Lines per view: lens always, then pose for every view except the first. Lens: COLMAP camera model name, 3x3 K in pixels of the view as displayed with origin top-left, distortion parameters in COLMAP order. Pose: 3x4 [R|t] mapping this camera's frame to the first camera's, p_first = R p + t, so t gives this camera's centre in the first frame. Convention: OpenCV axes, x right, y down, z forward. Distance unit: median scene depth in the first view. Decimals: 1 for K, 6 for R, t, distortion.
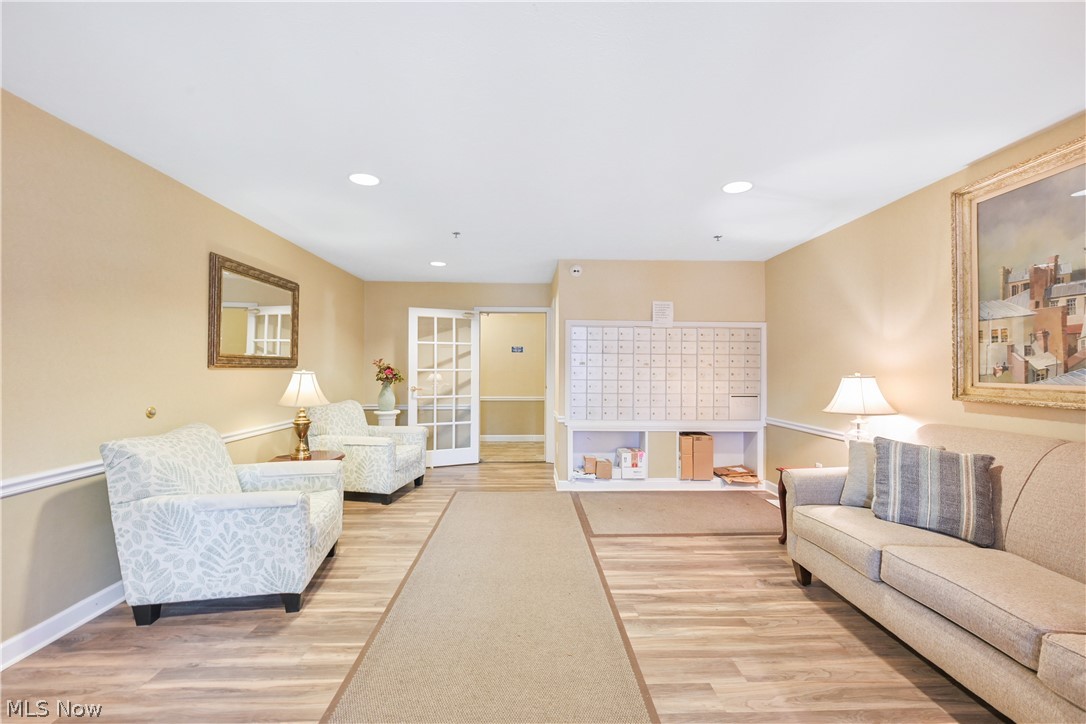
lens RADIAL K [[428.4, 0, 539.8], [0, 428.4, 362.6], [0, 0, 1]] dist [0.000127, 0.000099]
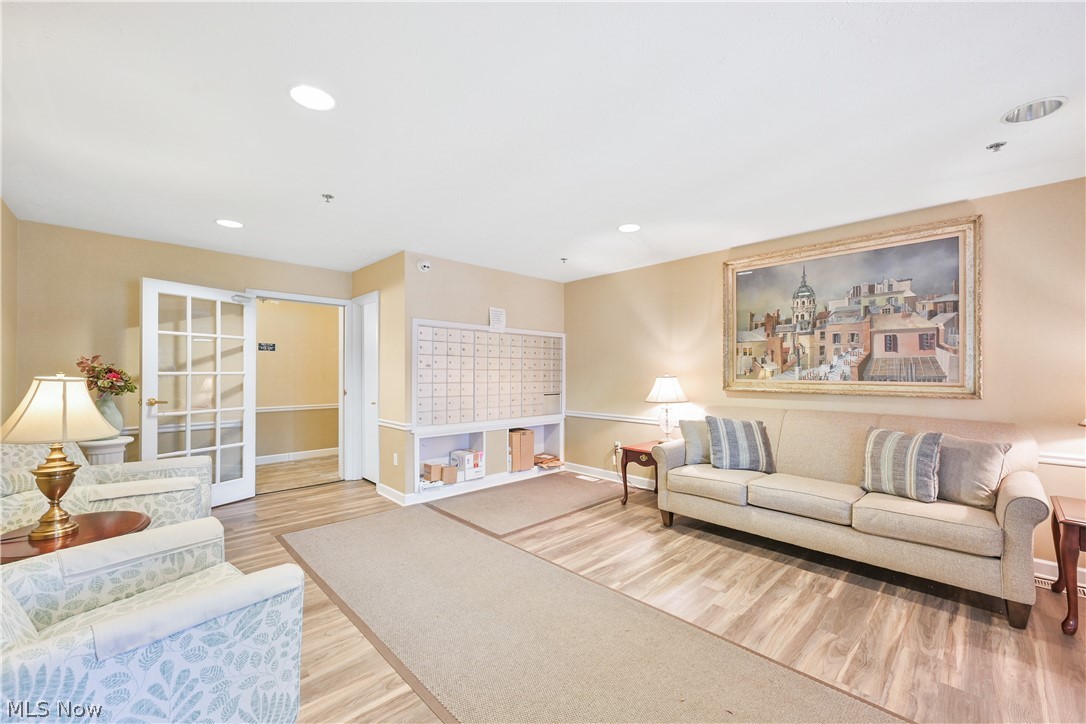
lens RADIAL K [[427.1, 0, 538.3], [0, 427.1, 367.6], [0, 0, 1]] dist [0.000075, 0.000177]
pose [[0.746999, 0.004748, 0.664808, -0.571821], [-0.008533, 0.999961, 0.002446, 0.003023], [-0.664770, -0.007500, 0.747010, 0.229790]]
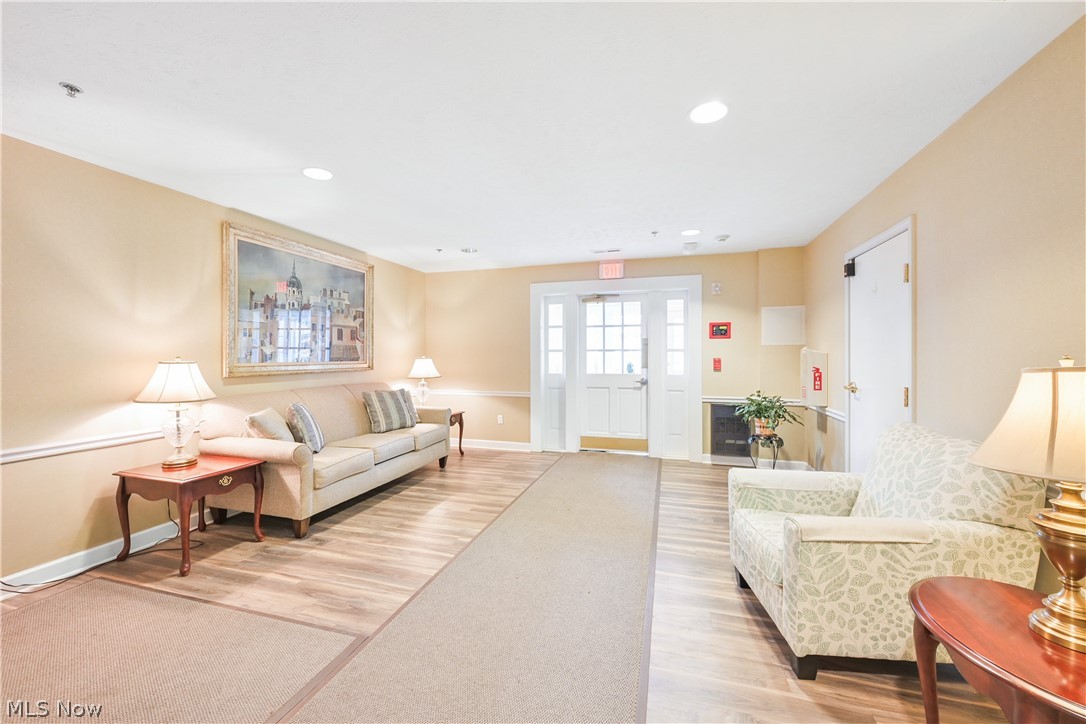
lens RADIAL K [[440.5, 0, 539.5], [0, 440.5, 354.8], [0, 0, 1]] dist [0.001147, 0.000092]
pose [[-0.947983, -0.003549, 0.318302, -0.358557], [-0.007577, 0.999906, -0.011419, 0.022985], [-0.318231, -0.013237, -0.947921, 1.792056]]
